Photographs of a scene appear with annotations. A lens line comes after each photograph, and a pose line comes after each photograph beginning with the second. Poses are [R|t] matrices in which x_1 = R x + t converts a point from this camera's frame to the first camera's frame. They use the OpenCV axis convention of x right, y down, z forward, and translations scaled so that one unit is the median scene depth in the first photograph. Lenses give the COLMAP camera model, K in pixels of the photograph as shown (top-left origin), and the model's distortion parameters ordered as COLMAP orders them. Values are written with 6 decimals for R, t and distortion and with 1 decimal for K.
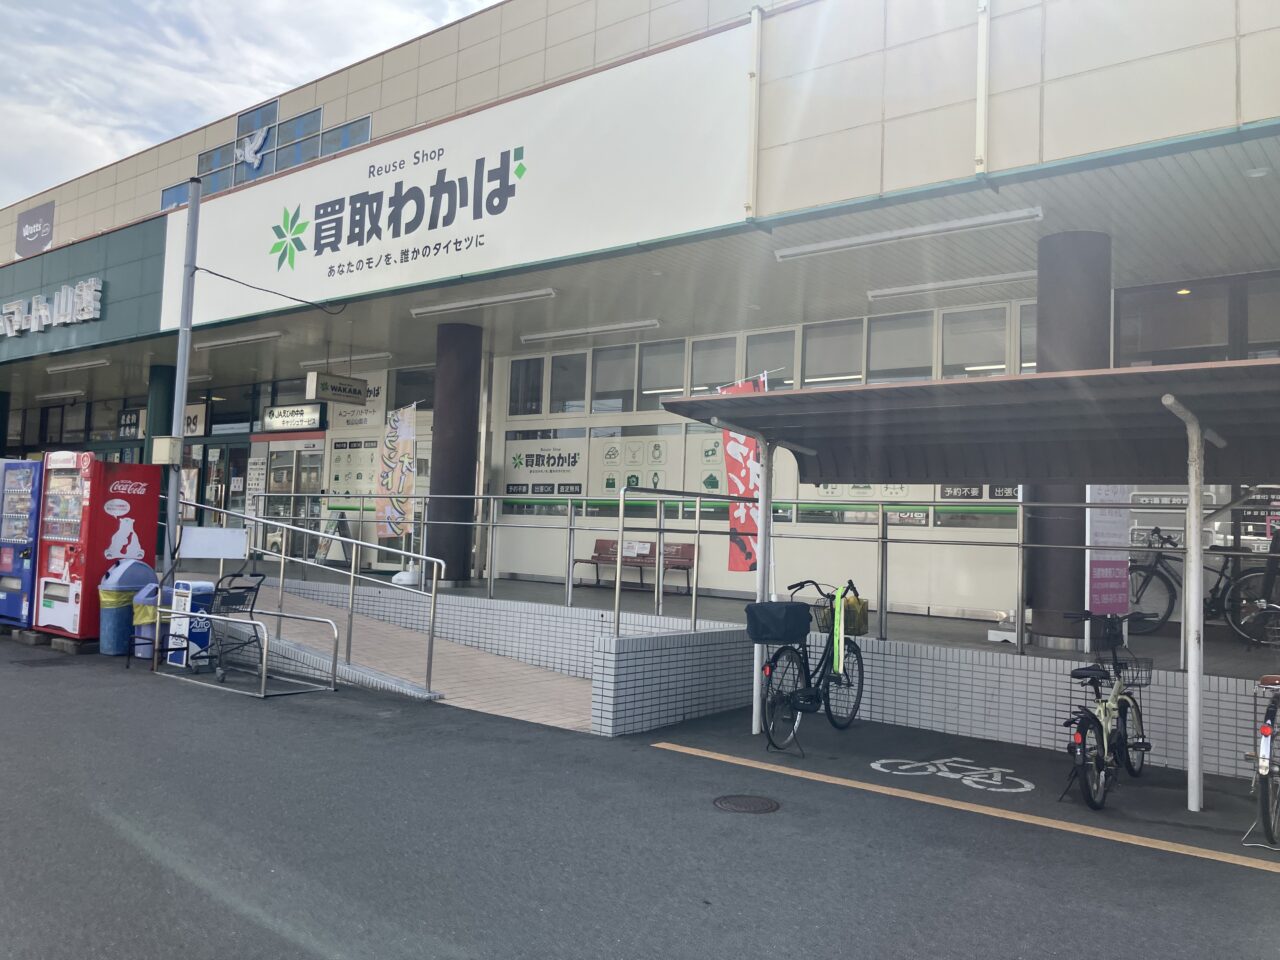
lens RADIAL K [[1071.2, 0, 657.8], [0, 1071.2, 506.1], [0, 0, 1]] dist [0.012656, 0.016263]
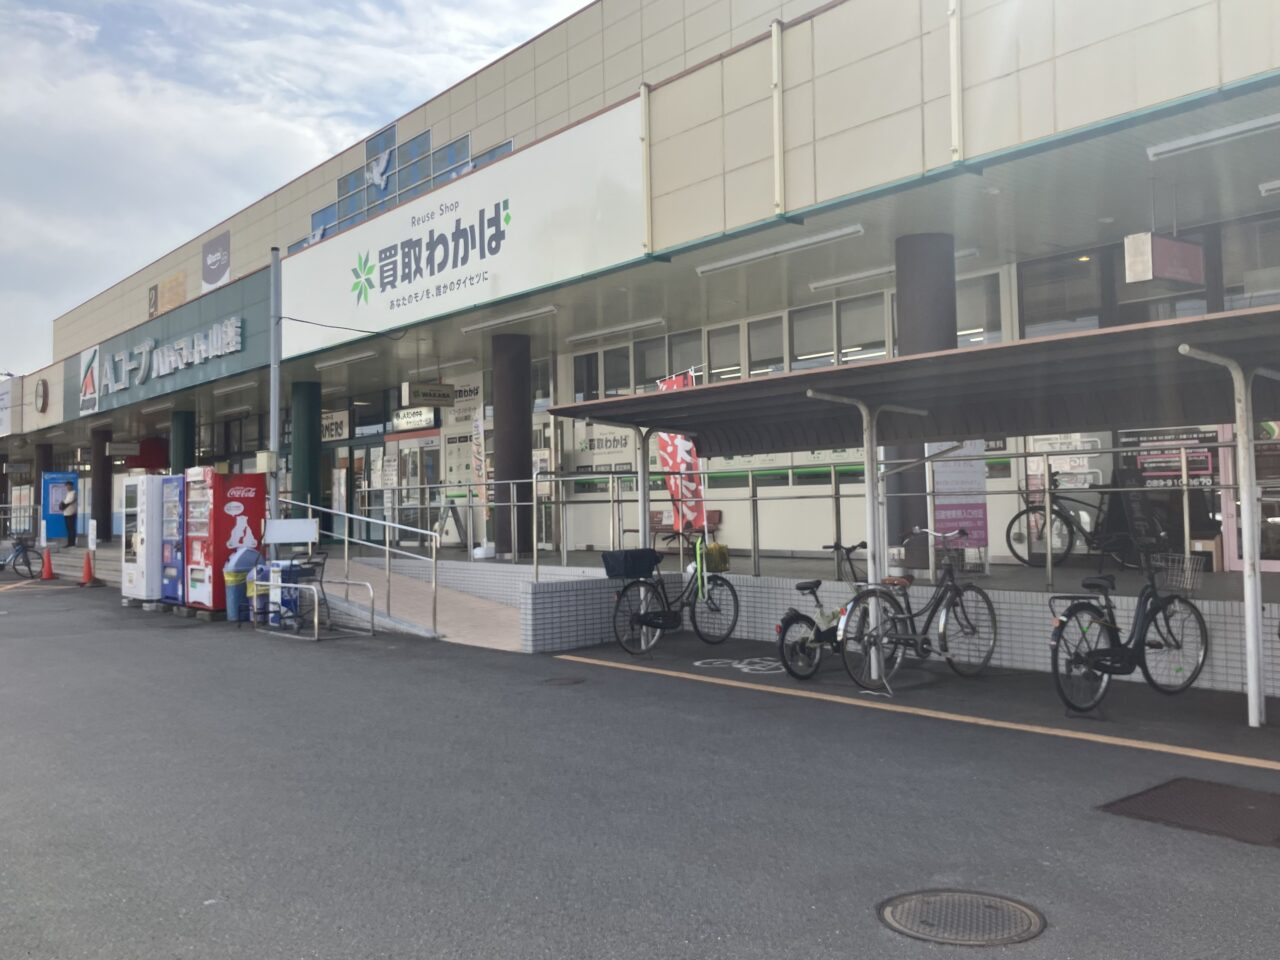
lens RADIAL K [[1173.8, 0, 640.0], [0, 1173.8, 480.0], [0, 0, 1]] dist [0.160629, -0.394856]
pose [[0.974491, -0.064649, -0.214915, 0.269439], [0.065404, 0.997852, -0.003603, 0.004097], [0.214686, -0.010545, 0.976626, -0.281403]]
